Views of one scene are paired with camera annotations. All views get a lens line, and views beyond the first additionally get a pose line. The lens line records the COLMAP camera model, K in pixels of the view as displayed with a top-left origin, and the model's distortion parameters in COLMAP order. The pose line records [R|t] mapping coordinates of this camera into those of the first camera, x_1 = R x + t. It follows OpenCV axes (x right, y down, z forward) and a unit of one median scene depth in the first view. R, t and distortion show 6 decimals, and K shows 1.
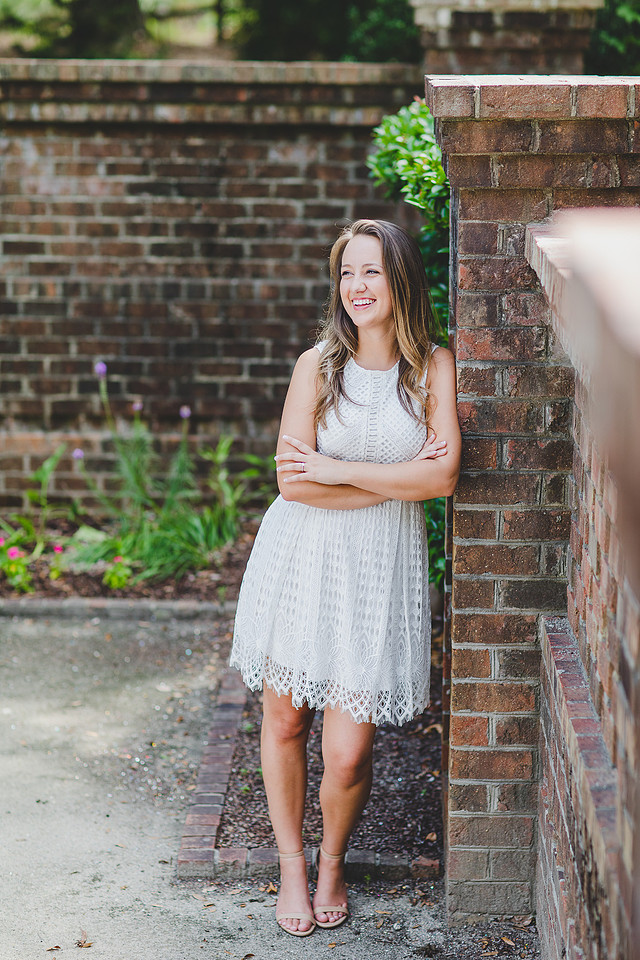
lens RADIAL K [[2299.5, 0, 320.0], [0, 2299.5, 480.0], [0, 0, 1]] dist [0.042713, -0.056608]
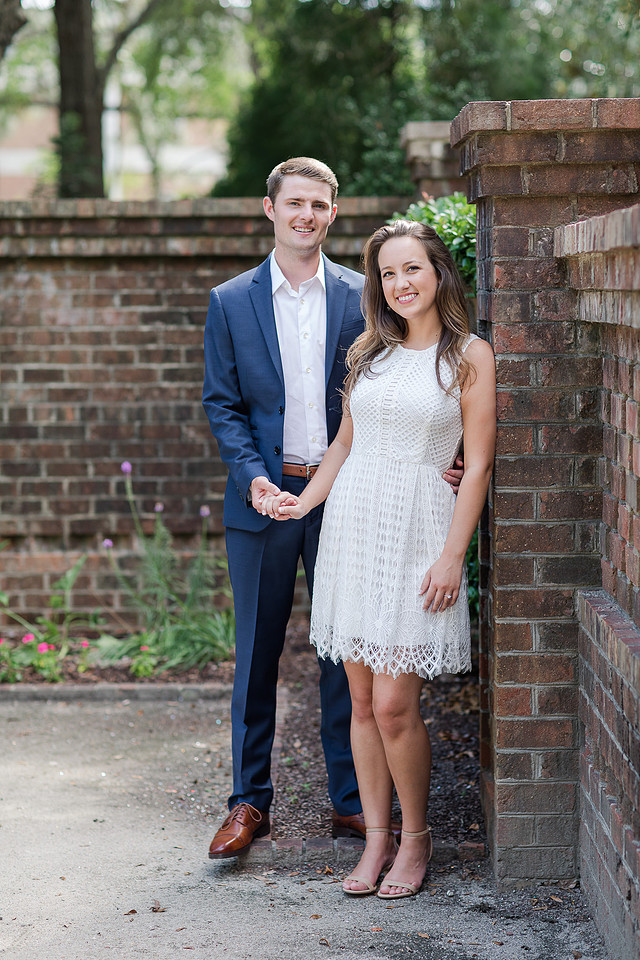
lens RADIAL K [[2299.5, 0, 320.0], [0, 2299.5, 480.0], [0, 0, 1]] dist [0.042713, -0.056608]
pose [[0.999527, -0.018549, 0.024534, -0.046426], [0.021360, 0.992569, -0.119797, 0.123365], [-0.022129, 0.120265, 0.992495, -0.073164]]
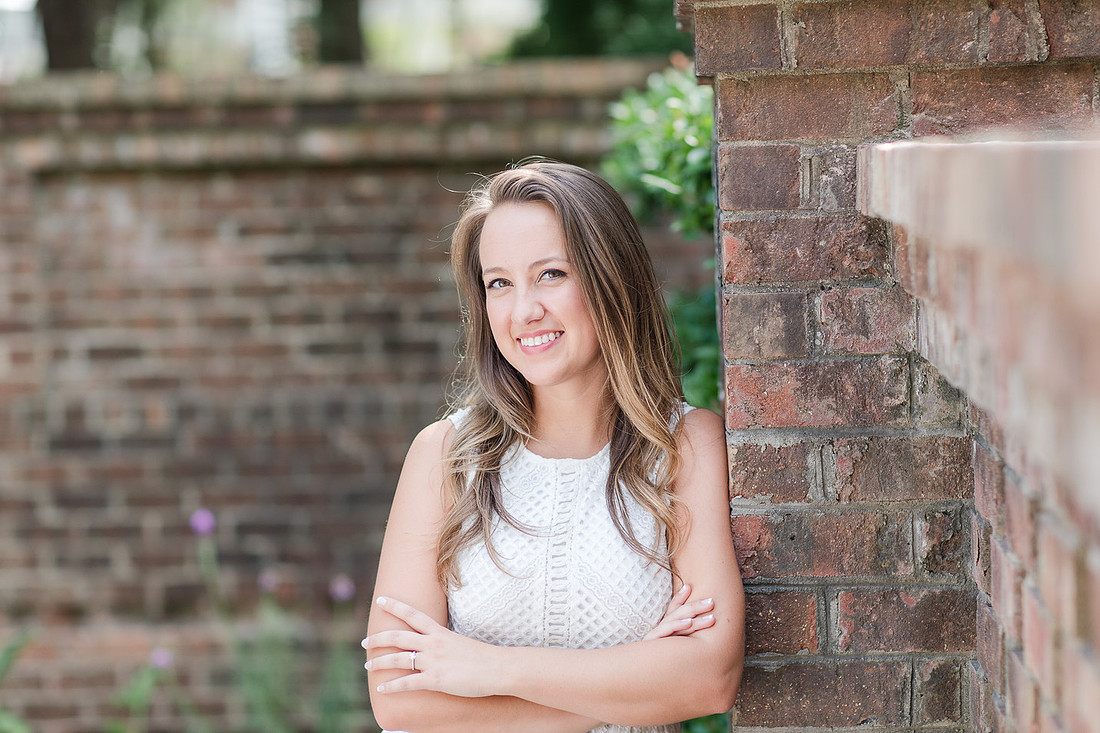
lens RADIAL K [[2649.5, 0, 550.0], [0, 2649.5, 366.5], [0, 0, 1]] dist [0.024492, 0.001573]
pose [[0.998943, -0.031932, -0.033054, 0.036822], [0.027615, 0.991935, -0.123704, 0.002587], [0.036737, 0.122661, 0.991768, 0.395081]]
